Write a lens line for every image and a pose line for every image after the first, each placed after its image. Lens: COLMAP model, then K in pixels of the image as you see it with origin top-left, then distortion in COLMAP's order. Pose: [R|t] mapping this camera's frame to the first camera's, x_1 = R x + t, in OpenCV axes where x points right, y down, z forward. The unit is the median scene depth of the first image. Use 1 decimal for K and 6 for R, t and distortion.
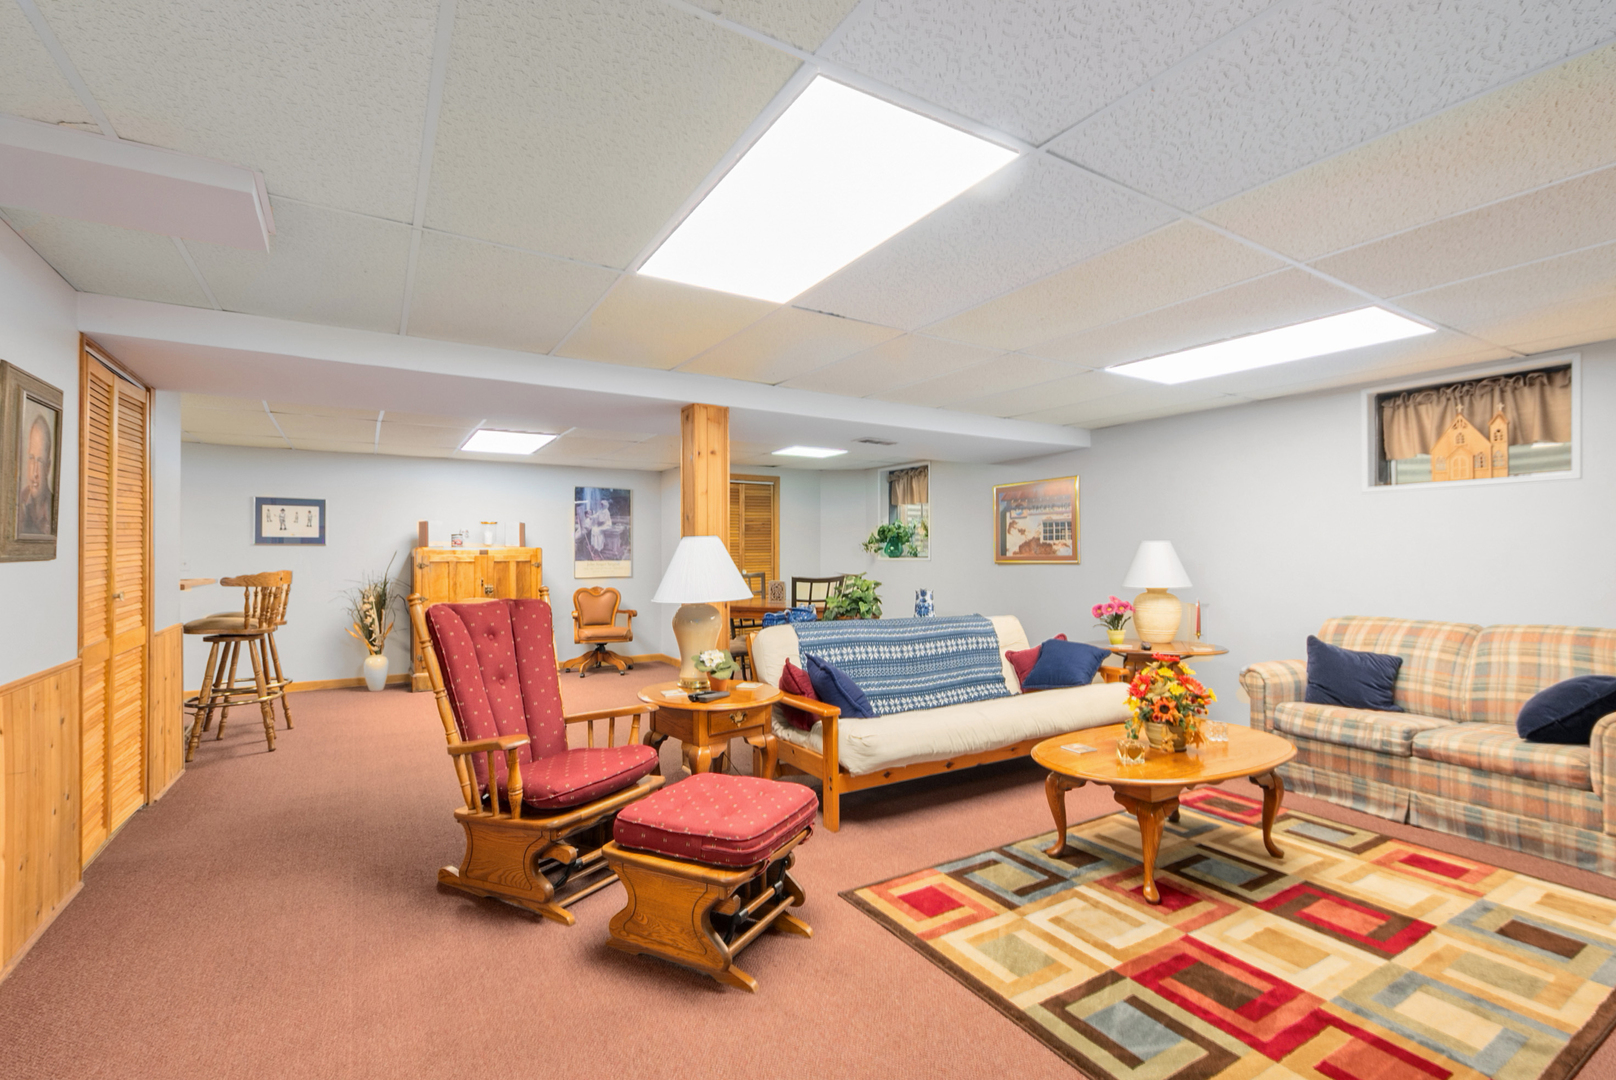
lens RADIAL K [[717.0, 0, 808.8], [0, 717.0, 545.1], [0, 0, 1]] dist [-0.001693, -0.000320]
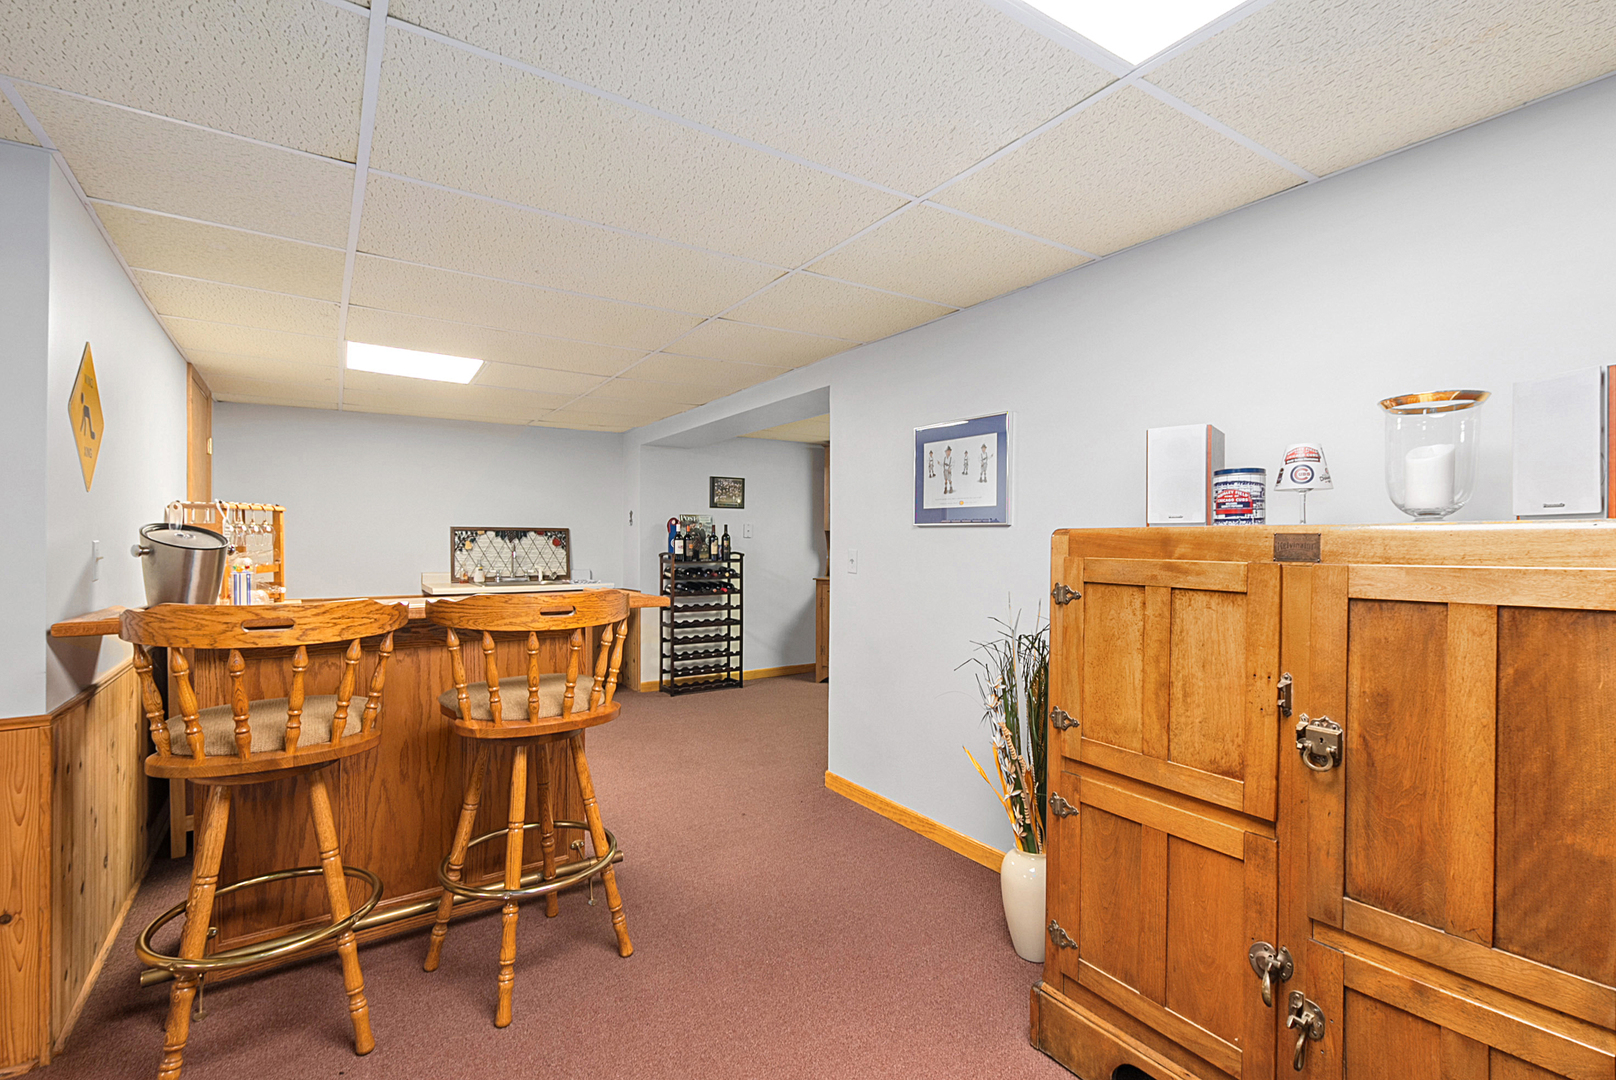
lens RADIAL K [[717.0, 0, 810.3], [0, 717.0, 542.6], [0, 0, 1]] dist [-0.001693, -0.000320]
pose [[0.064746, 0.007633, -0.997873, -0.271375], [0.003973, 0.999961, 0.007907, 0.007155], [0.997894, -0.004477, 0.064713, 0.864682]]
